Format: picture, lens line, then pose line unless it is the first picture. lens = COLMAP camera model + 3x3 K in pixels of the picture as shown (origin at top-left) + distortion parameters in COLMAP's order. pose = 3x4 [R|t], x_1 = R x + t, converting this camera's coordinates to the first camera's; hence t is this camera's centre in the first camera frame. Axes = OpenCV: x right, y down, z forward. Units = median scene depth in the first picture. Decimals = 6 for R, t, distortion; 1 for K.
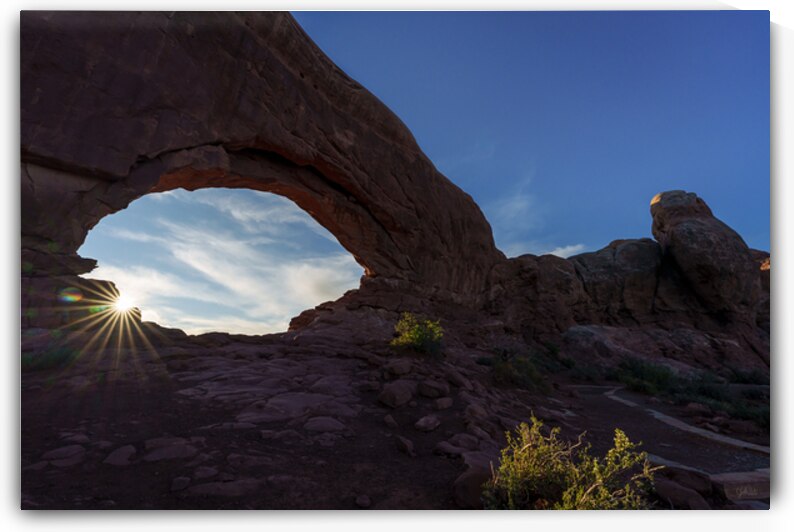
lens RADIAL K [[299.7, 0, 393.4], [0, 299.7, 256.9], [0, 0, 1]] dist [-0.008423, 0.000607]
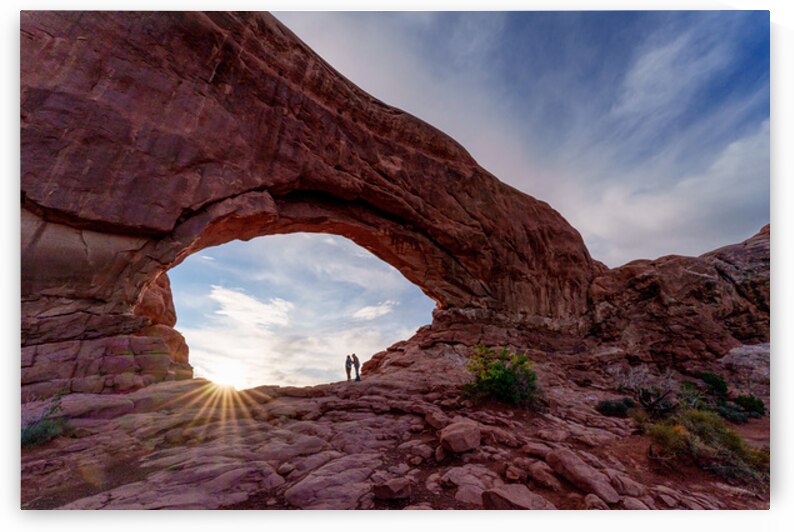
lens RADIAL K [[292.1, 0, 397.8], [0, 292.1, 260.4], [0, 0, 1]] dist [-0.001607, -0.000423]
pose [[0.958755, -0.153611, -0.239149, 0.029629], [0.123378, 0.982898, -0.136711, 0.029738], [0.256059, 0.101567, 0.961311, 0.125661]]
